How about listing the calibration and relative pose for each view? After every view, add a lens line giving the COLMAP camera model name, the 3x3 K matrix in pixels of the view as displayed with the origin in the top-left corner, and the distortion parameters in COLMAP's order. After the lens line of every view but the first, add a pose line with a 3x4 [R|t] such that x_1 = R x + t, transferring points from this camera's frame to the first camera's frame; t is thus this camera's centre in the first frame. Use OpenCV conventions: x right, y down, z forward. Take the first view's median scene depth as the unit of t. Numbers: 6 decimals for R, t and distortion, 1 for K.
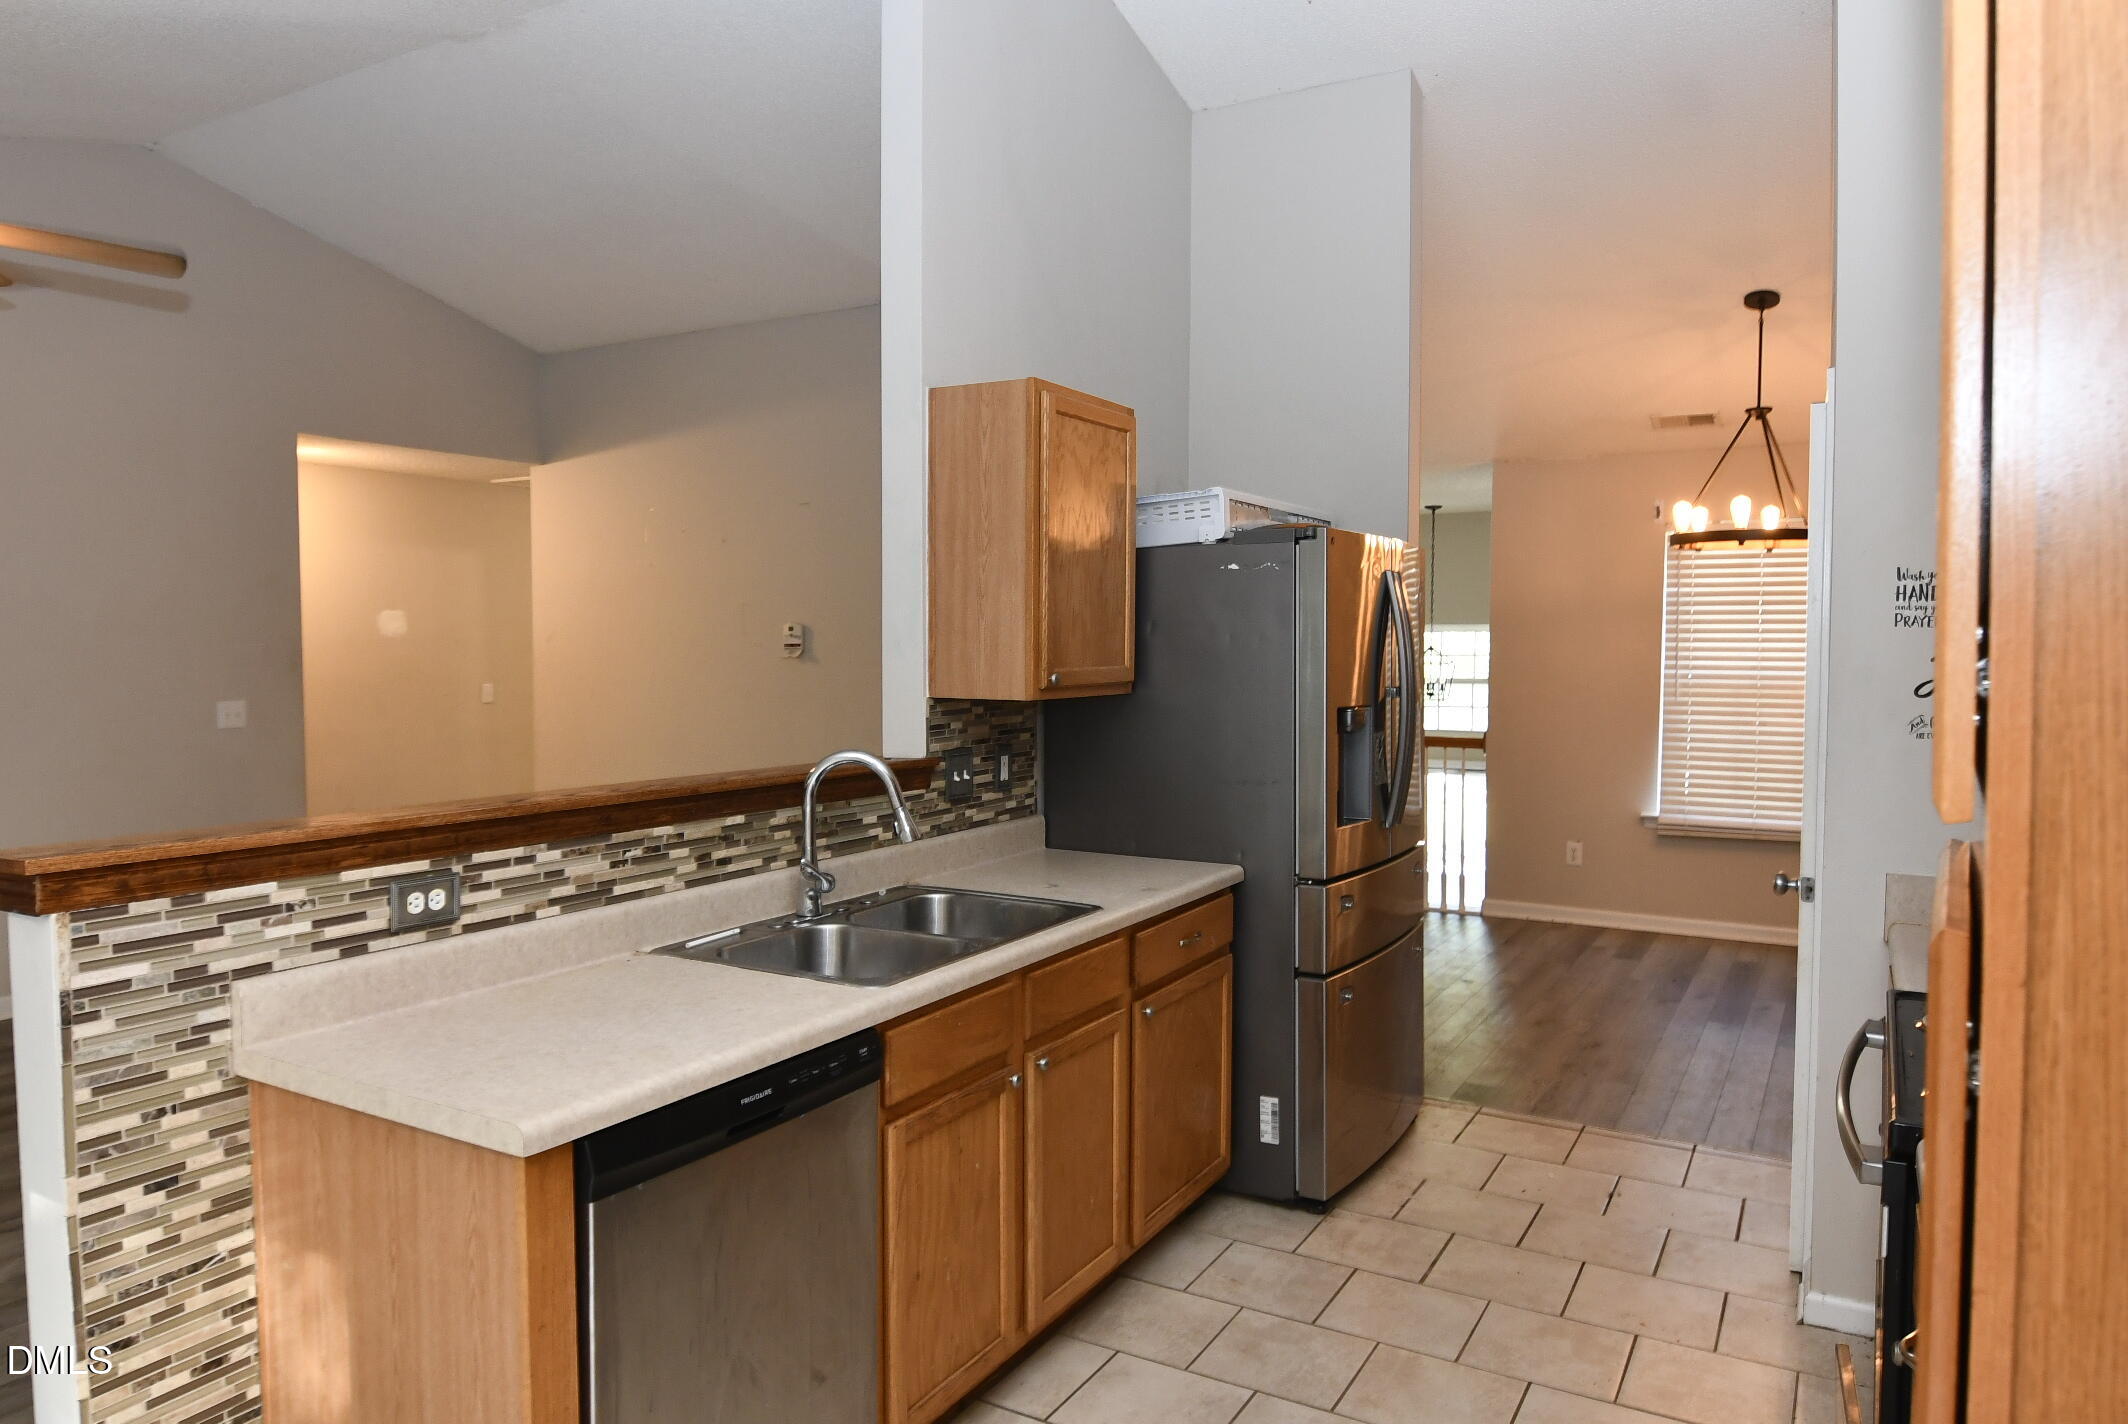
lens RADIAL K [[1388.7, 0, 1060.5], [0, 1388.7, 707.5], [0, 0, 1]] dist [0.007752, -0.034679]
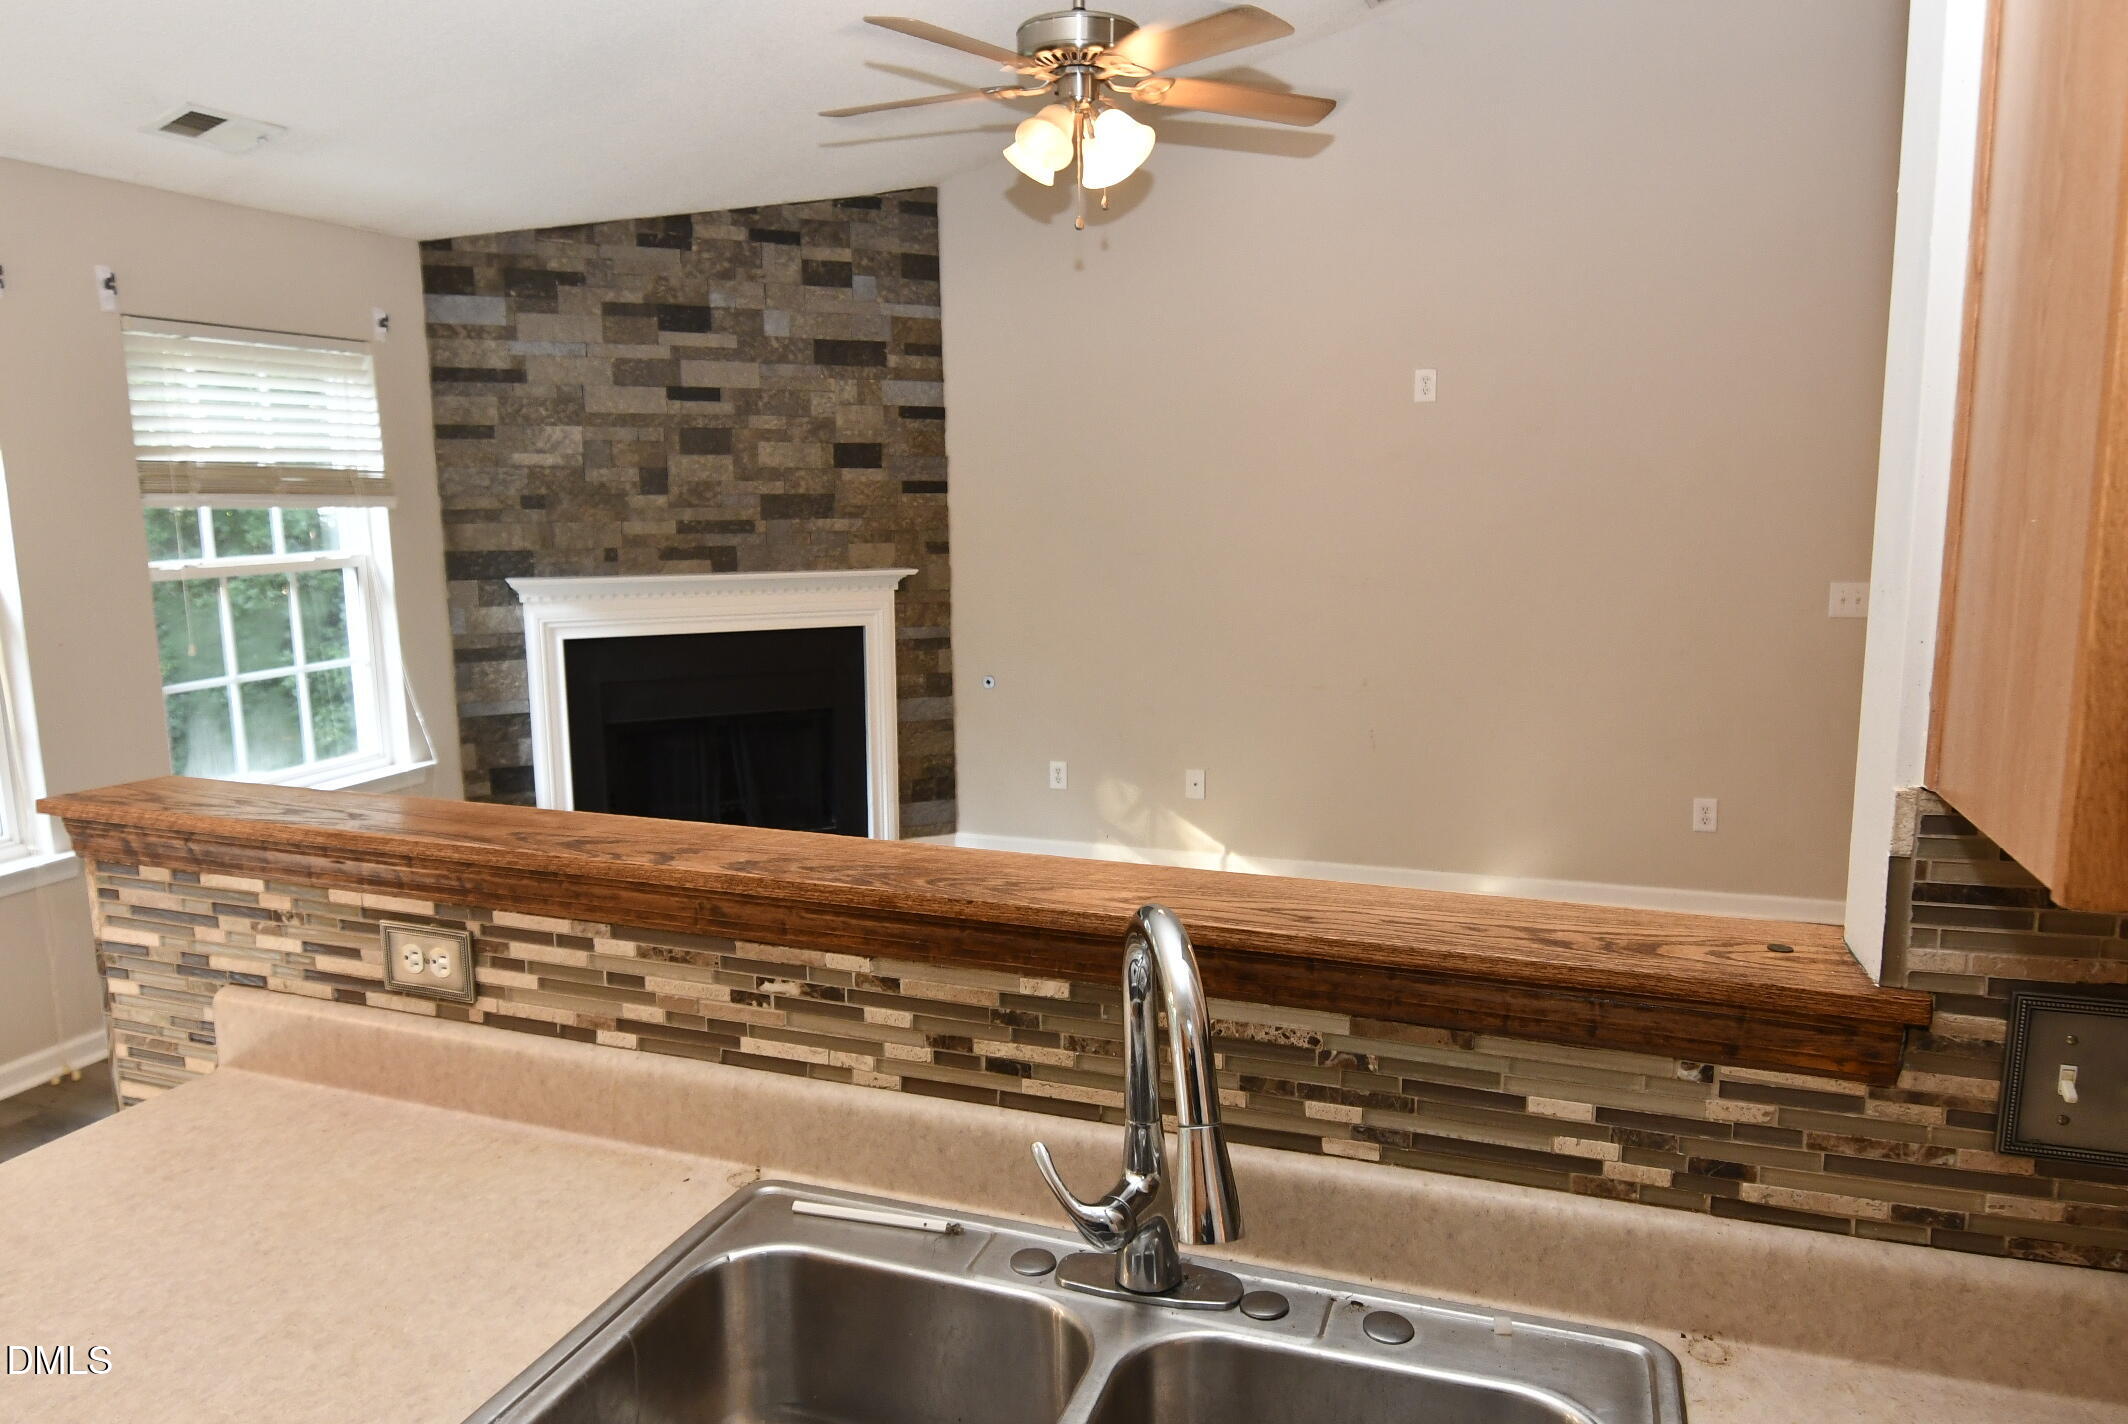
lens RADIAL K [[1388.7, 0, 1060.5], [0, 1388.7, 707.5], [0, 0, 1]] dist [0.007752, -0.034679]
pose [[0.166842, 0.099522, -0.980948, 0.235196], [-0.057431, 0.994185, 0.091097, -0.059862], [0.984310, 0.041138, 0.171588, 1.079384]]
